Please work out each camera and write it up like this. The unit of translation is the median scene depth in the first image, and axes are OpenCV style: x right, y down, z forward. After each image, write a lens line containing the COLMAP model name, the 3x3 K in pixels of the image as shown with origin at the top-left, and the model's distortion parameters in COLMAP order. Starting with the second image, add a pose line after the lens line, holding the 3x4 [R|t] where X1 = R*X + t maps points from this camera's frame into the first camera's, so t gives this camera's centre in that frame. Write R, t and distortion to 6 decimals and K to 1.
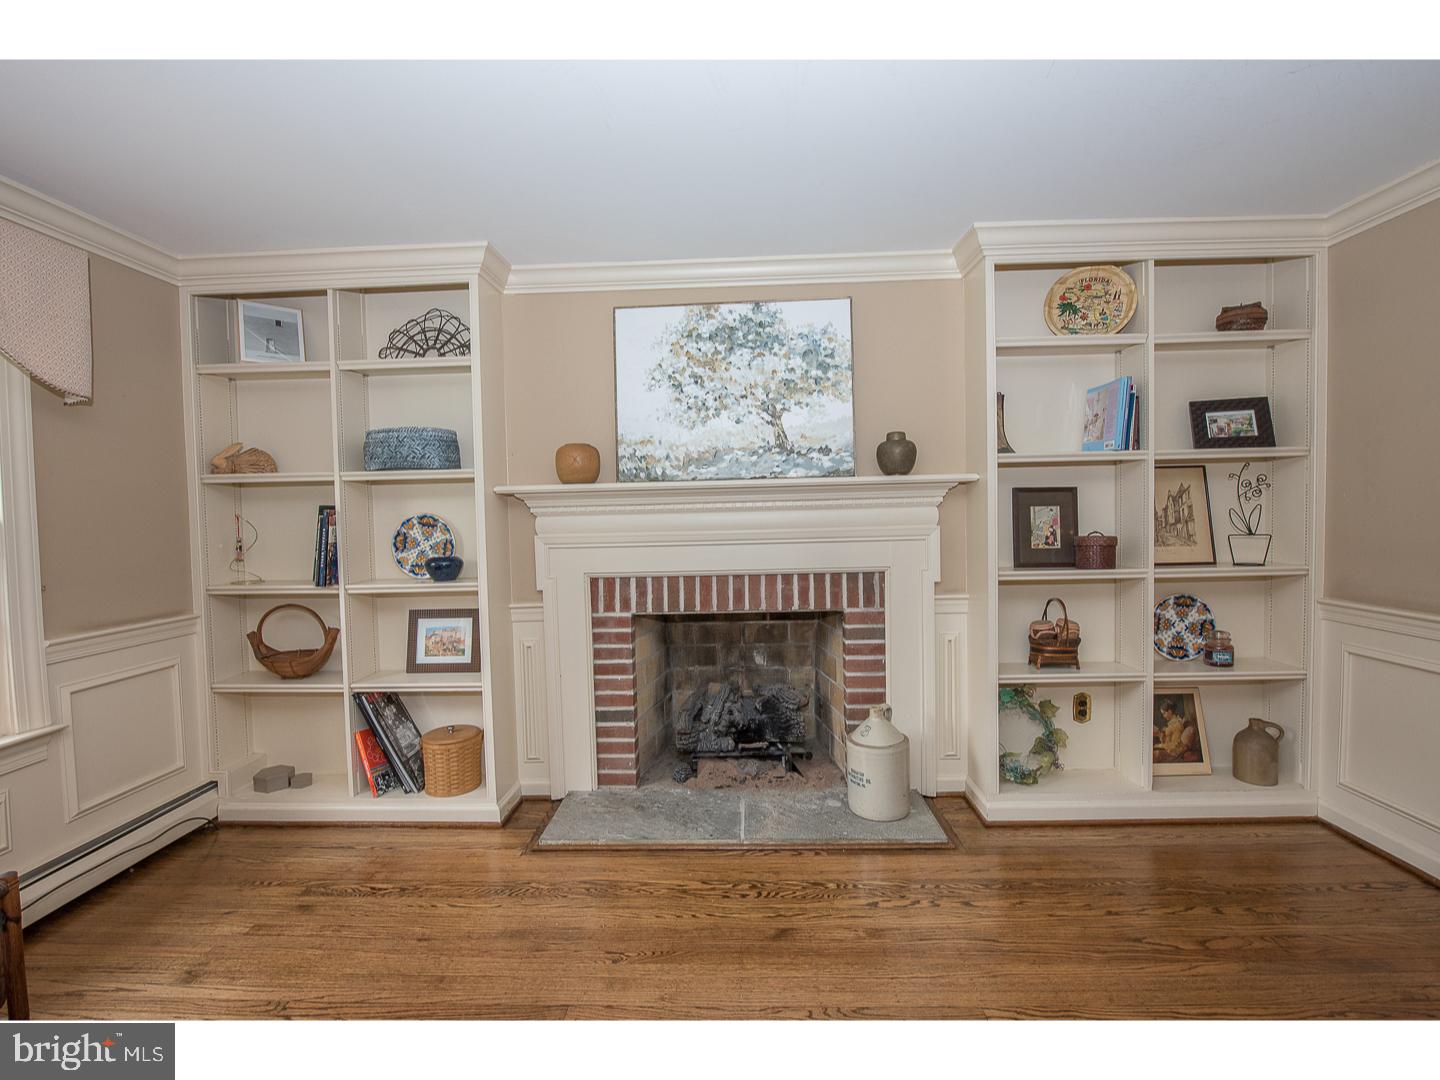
lens RADIAL K [[696.2, 0, 720.0], [0, 696.2, 540.0], [0, 0, 1]] dist [-0.004143, -0.000826]
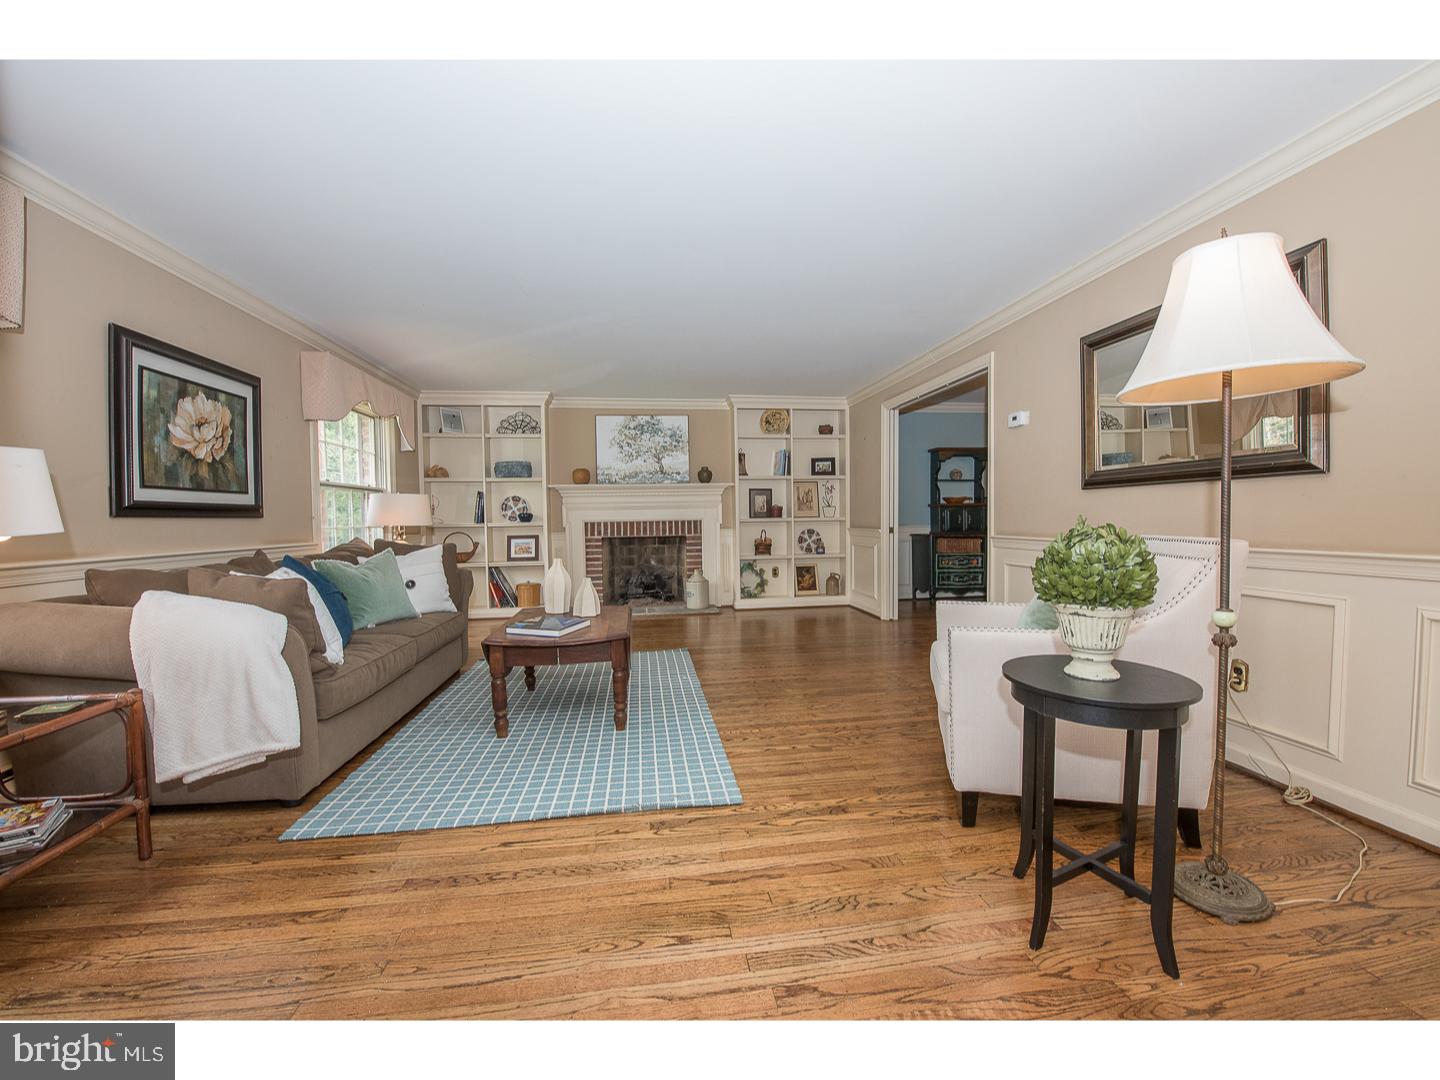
lens RADIAL K [[578.7, 0, 720.0], [0, 578.7, 540.0], [0, 0, 1]] dist [-0.012972, -0.002822]
pose [[0.985012, 0.000701, 0.172484, -0.068969], [0.000317, 0.999983, -0.005877, 0.133760], [-0.172485, 0.005844, 0.984995, -1.153169]]
